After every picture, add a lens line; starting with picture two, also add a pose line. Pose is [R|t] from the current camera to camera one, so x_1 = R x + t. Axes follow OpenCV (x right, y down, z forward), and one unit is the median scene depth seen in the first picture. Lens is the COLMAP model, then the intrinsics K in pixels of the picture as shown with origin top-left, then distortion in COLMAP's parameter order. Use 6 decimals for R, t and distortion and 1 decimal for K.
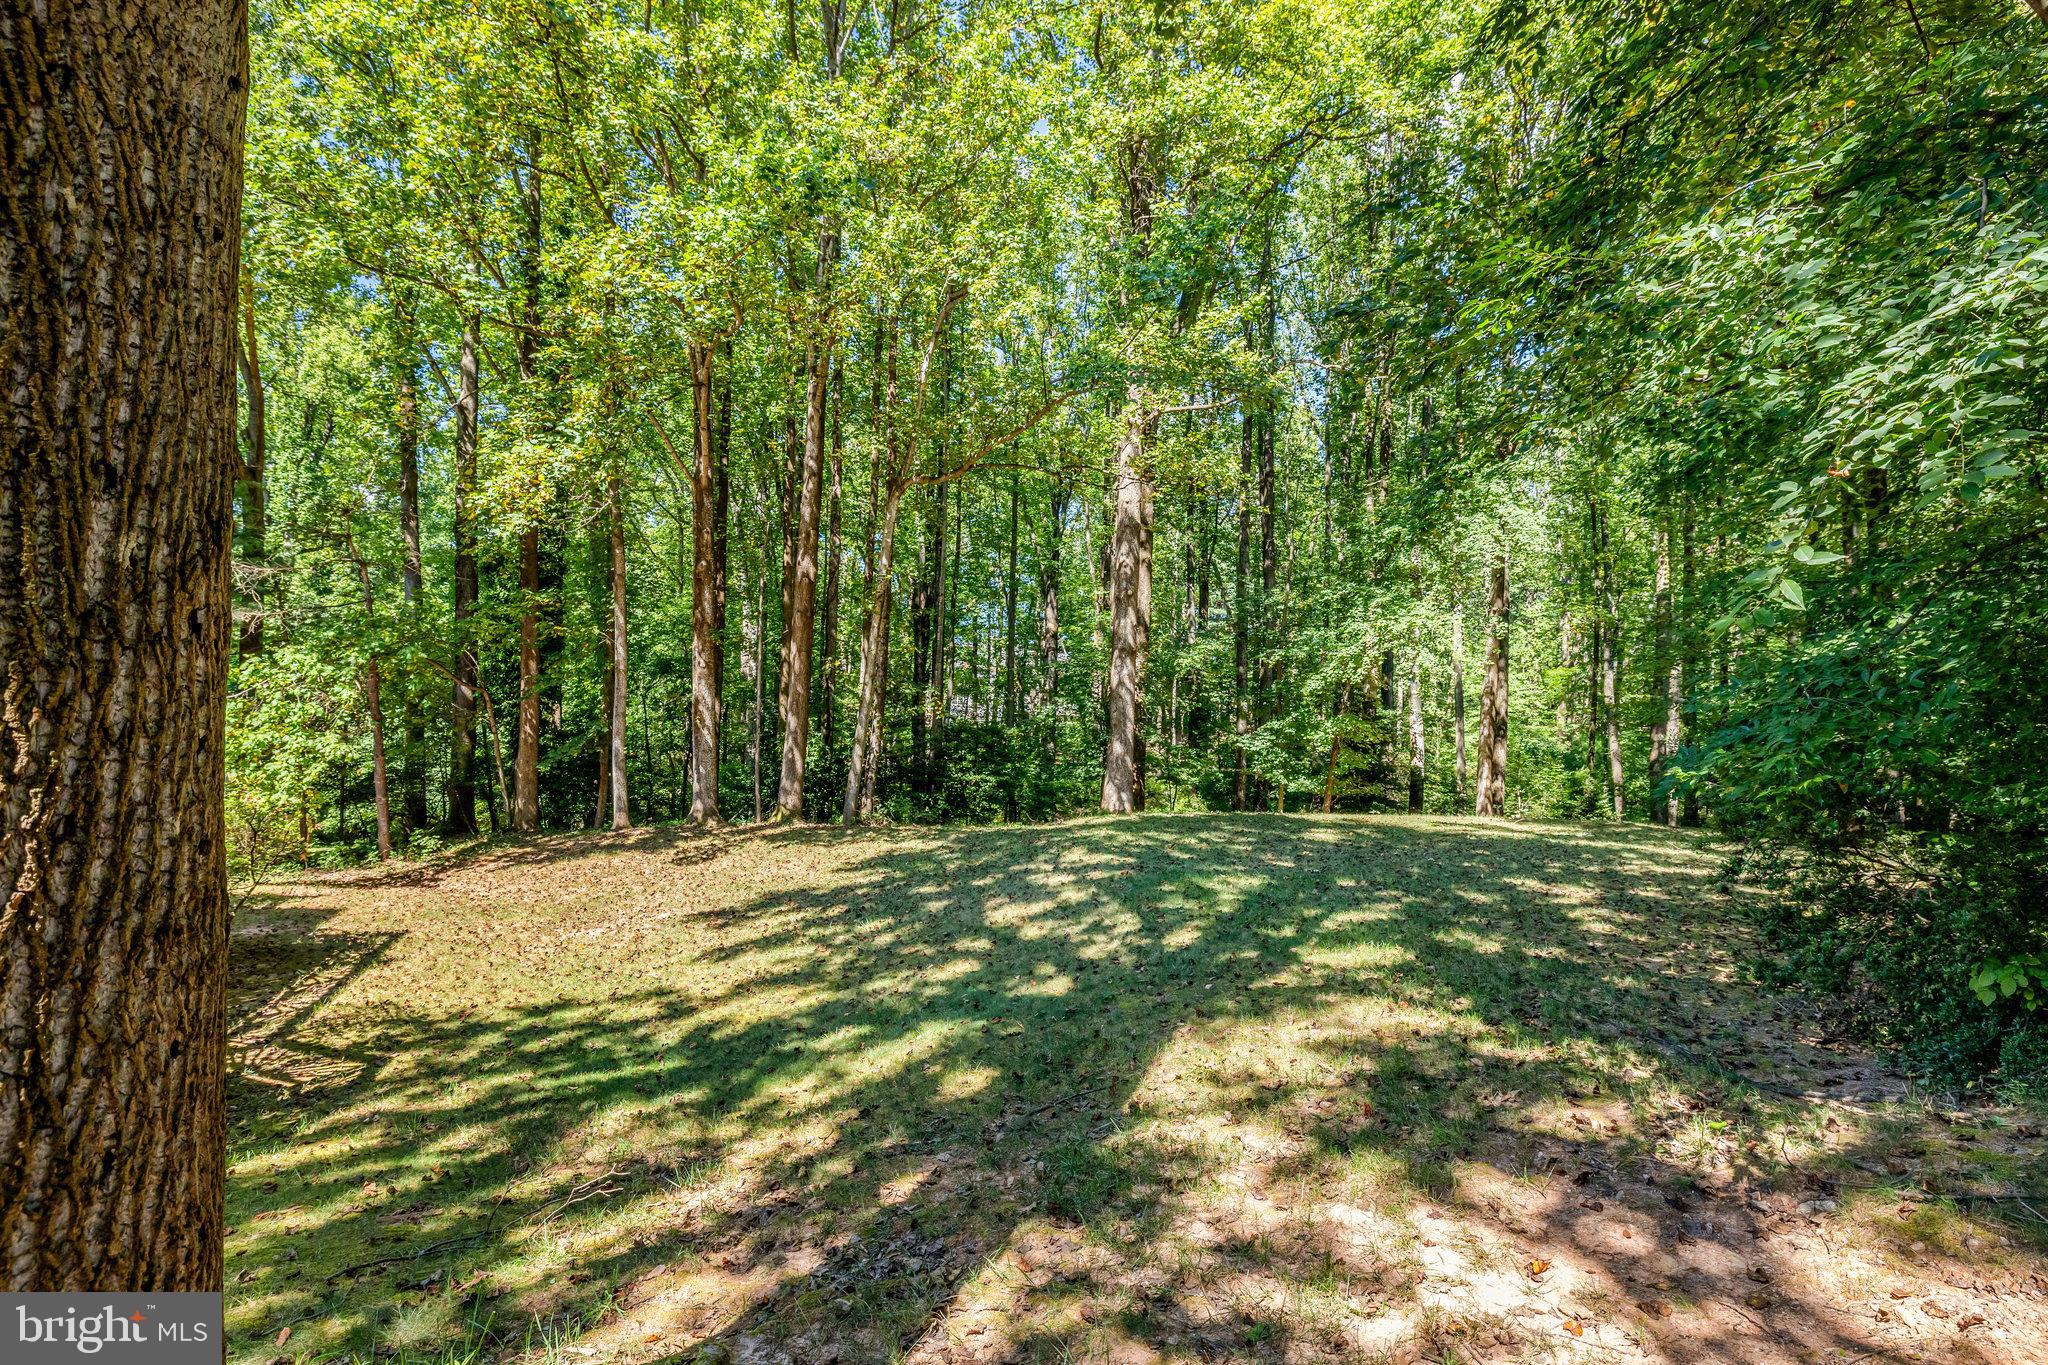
lens RADIAL K [[1098.0, 0, 1024.0], [0, 1098.0, 682.5], [0, 0, 1]] dist [-0.000734, -0.000033]
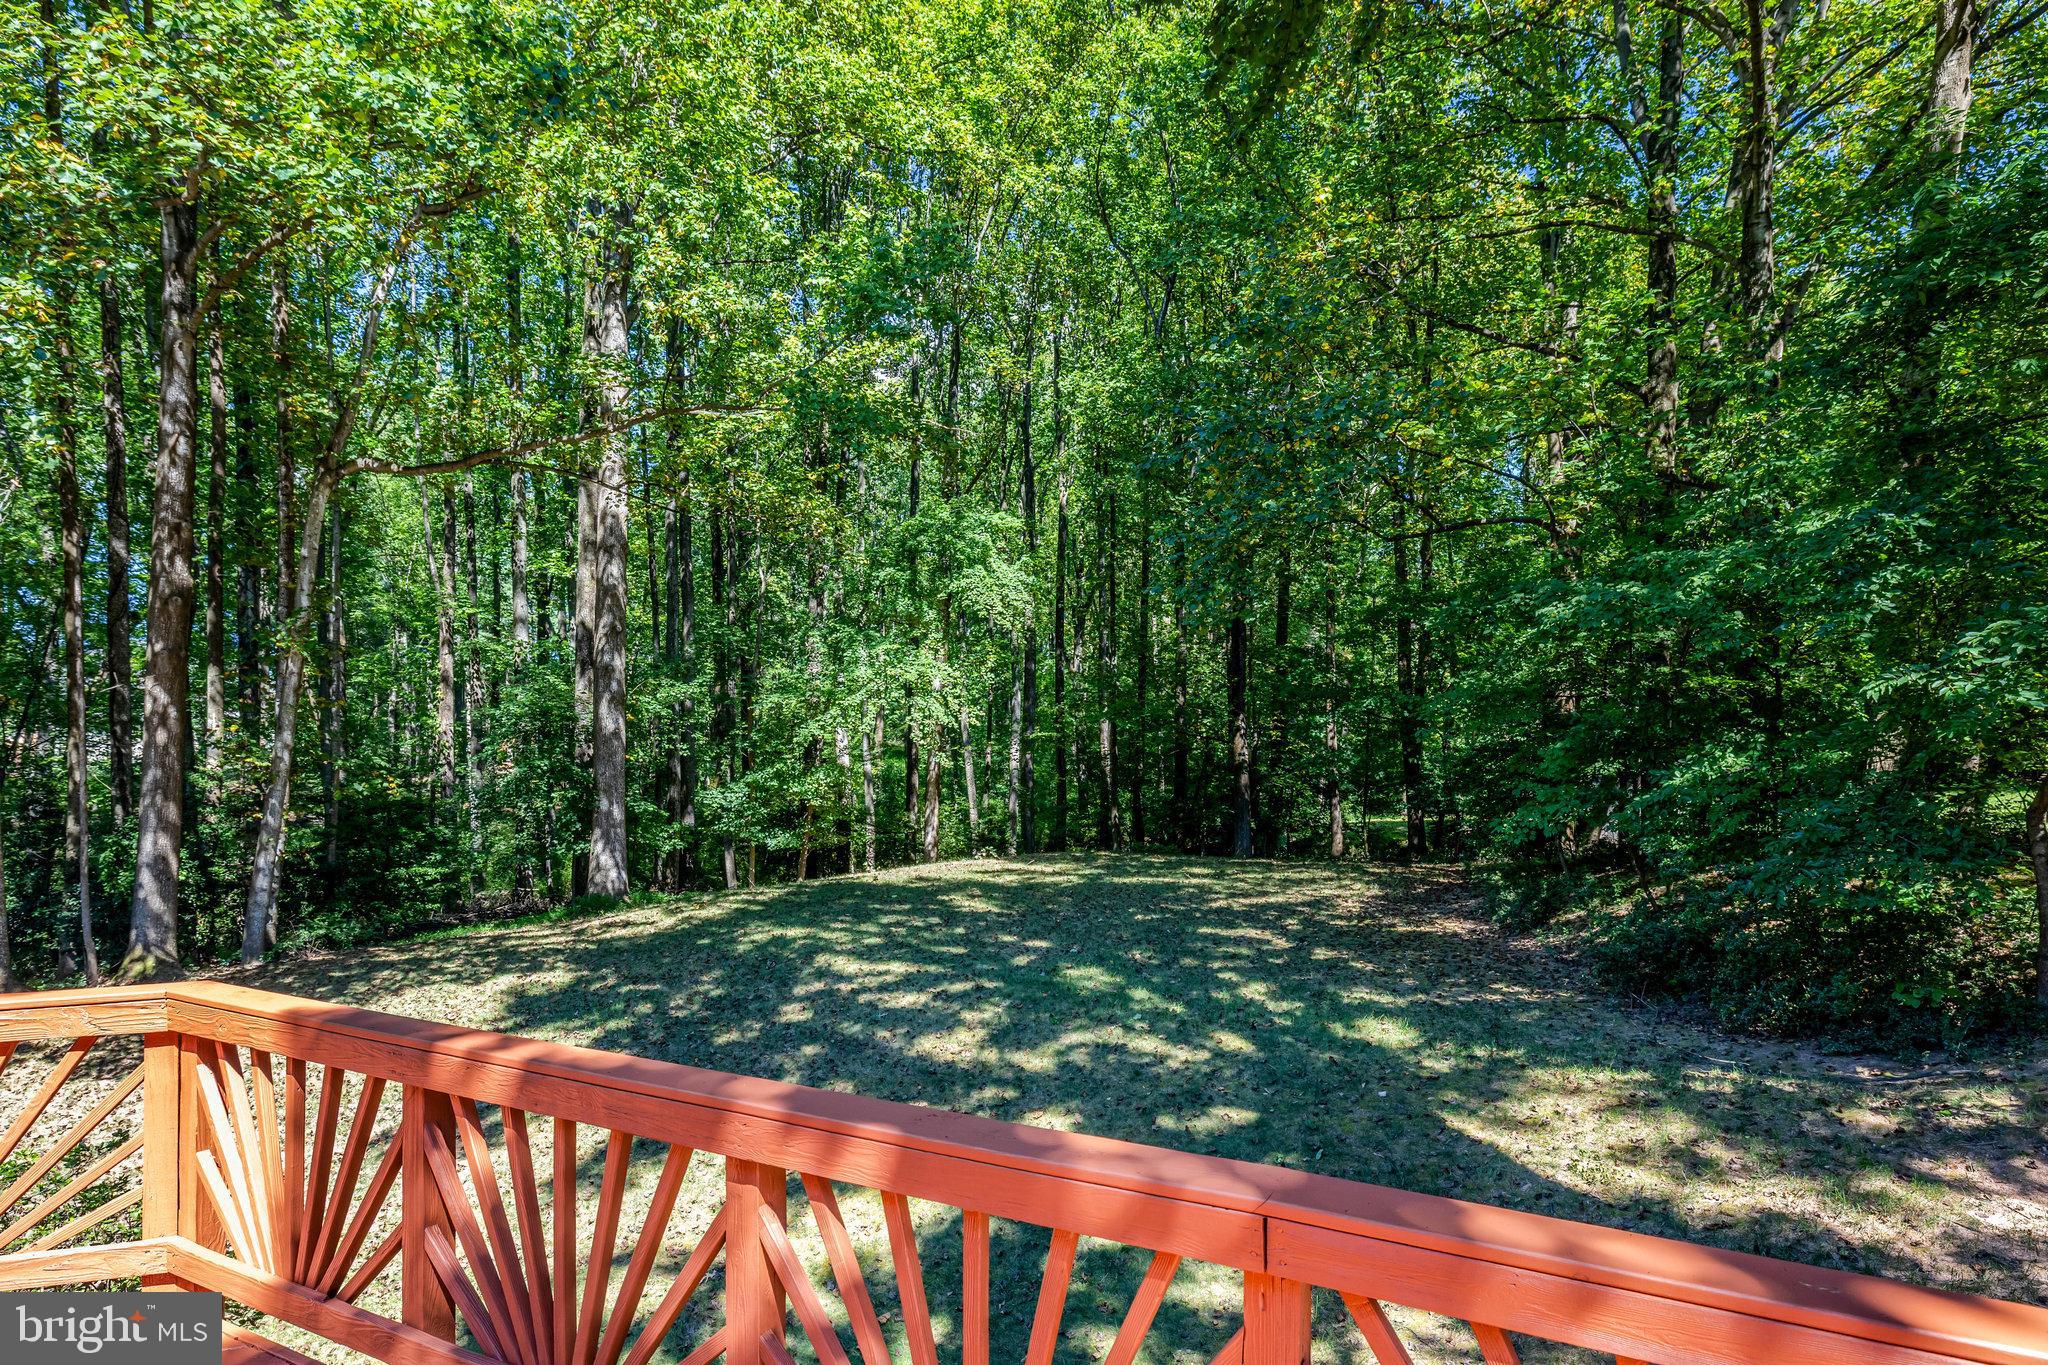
lens RADIAL K [[1258.7, 0, 1024.0], [0, 1258.7, 682.5], [0, 0, 1]] dist [0.002625, 0.000287]
pose [[0.762622, -0.008462, 0.646789, -0.279614], [0.005607, 0.999963, 0.006472, -0.046311], [-0.646820, -0.001309, 0.762642, 0.063229]]
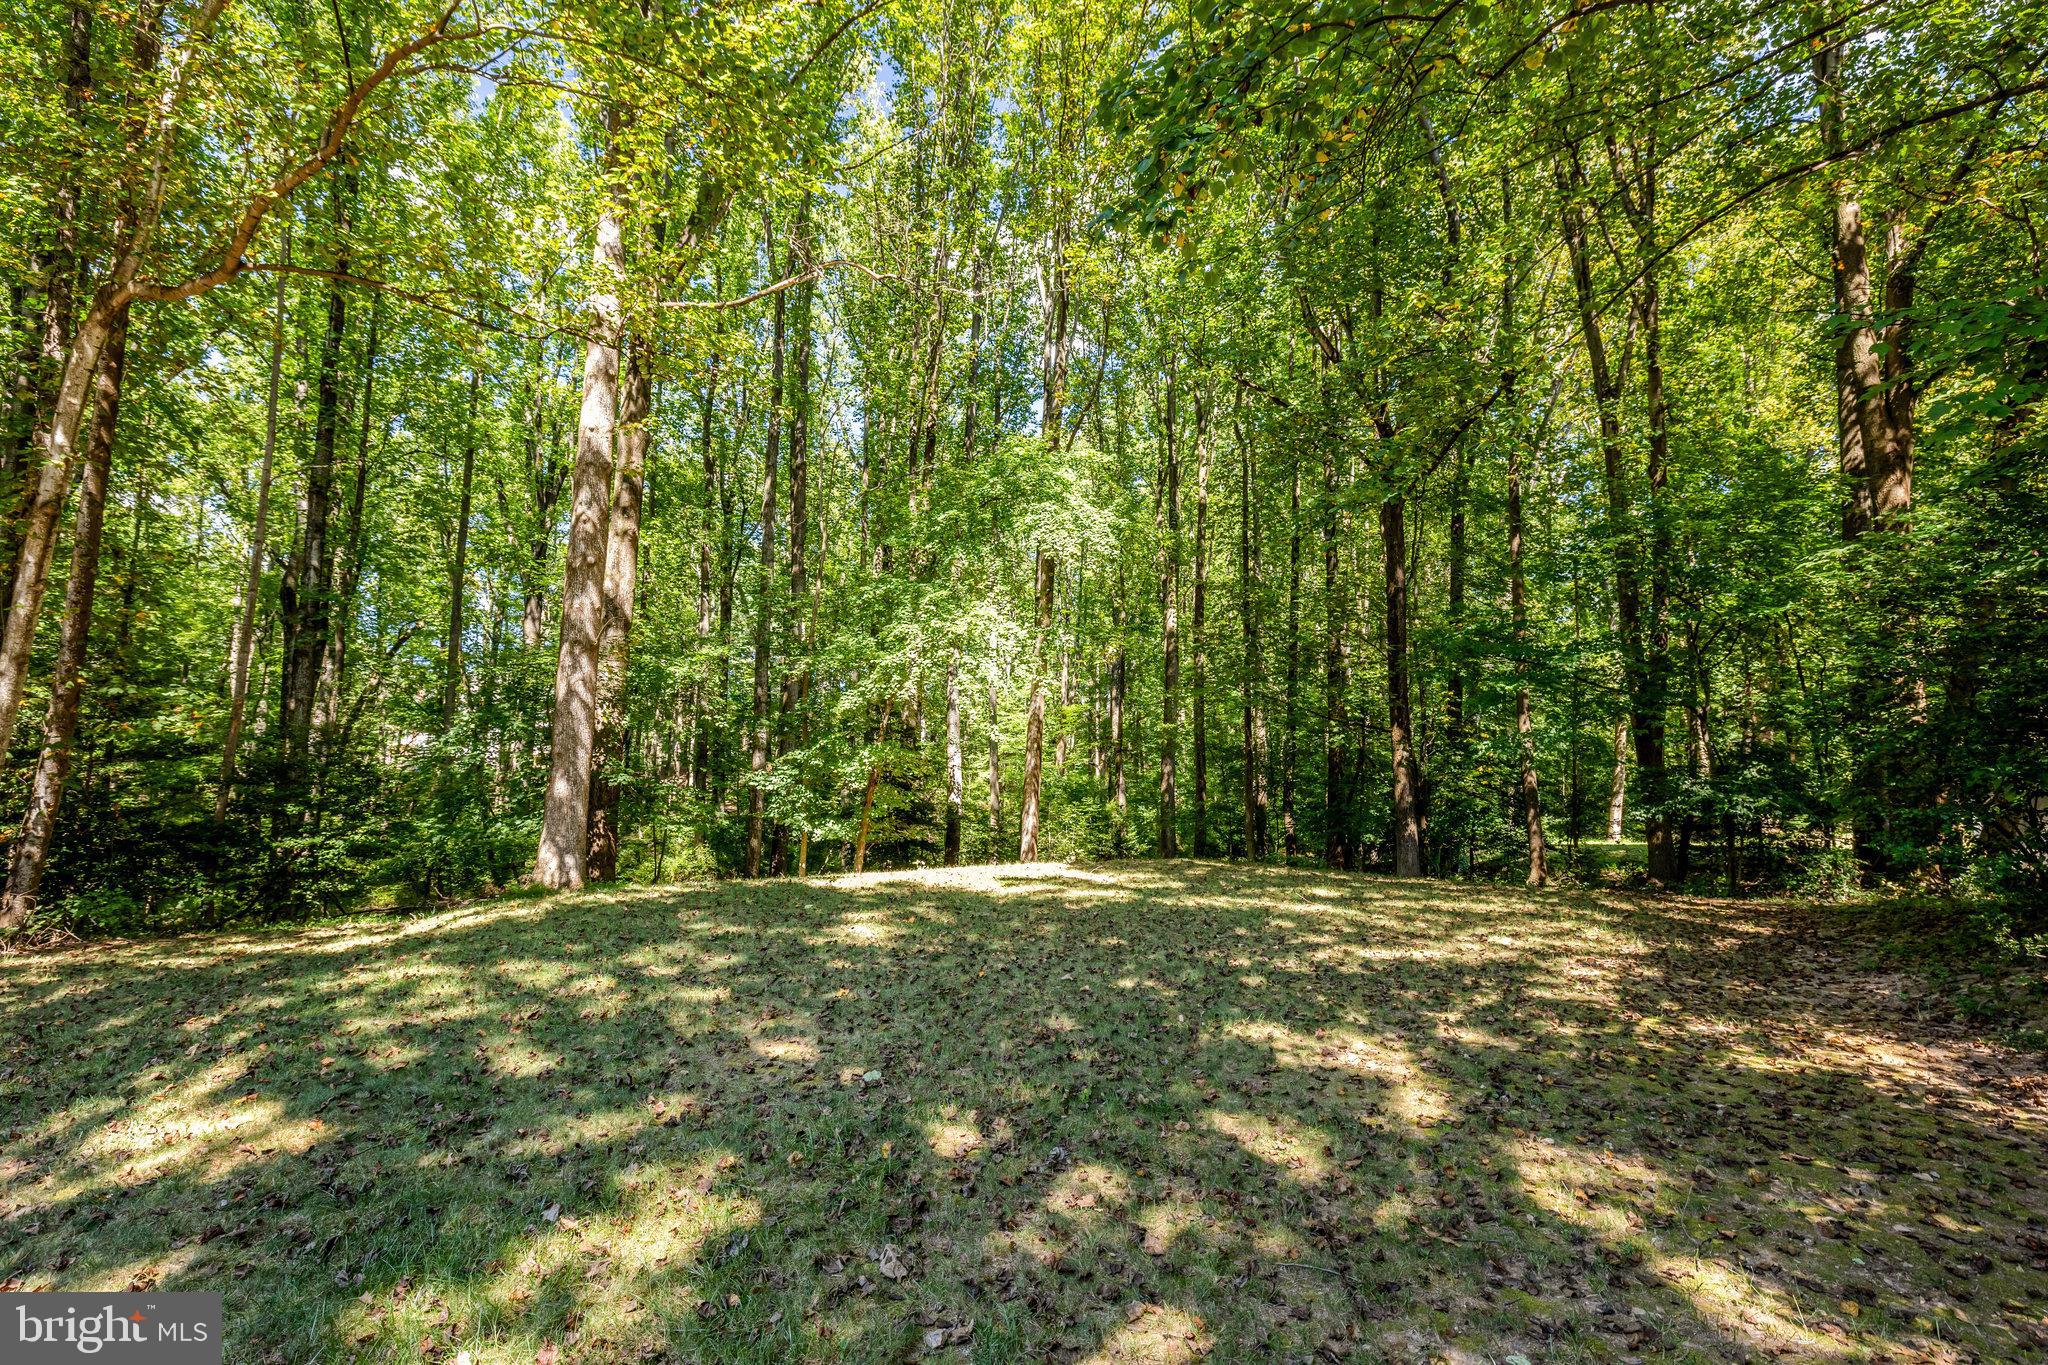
lens RADIAL K [[932.5, 0, 1032.4], [0, 932.5, 634.5], [0, 0, 1]] dist [-0.000793, -0.000115]
pose [[0.894493, 0.051642, 0.444089, 0.079585], [-0.005257, 0.994453, -0.105054, 0.022186], [-0.447050, 0.091636, 0.889803, 0.330142]]
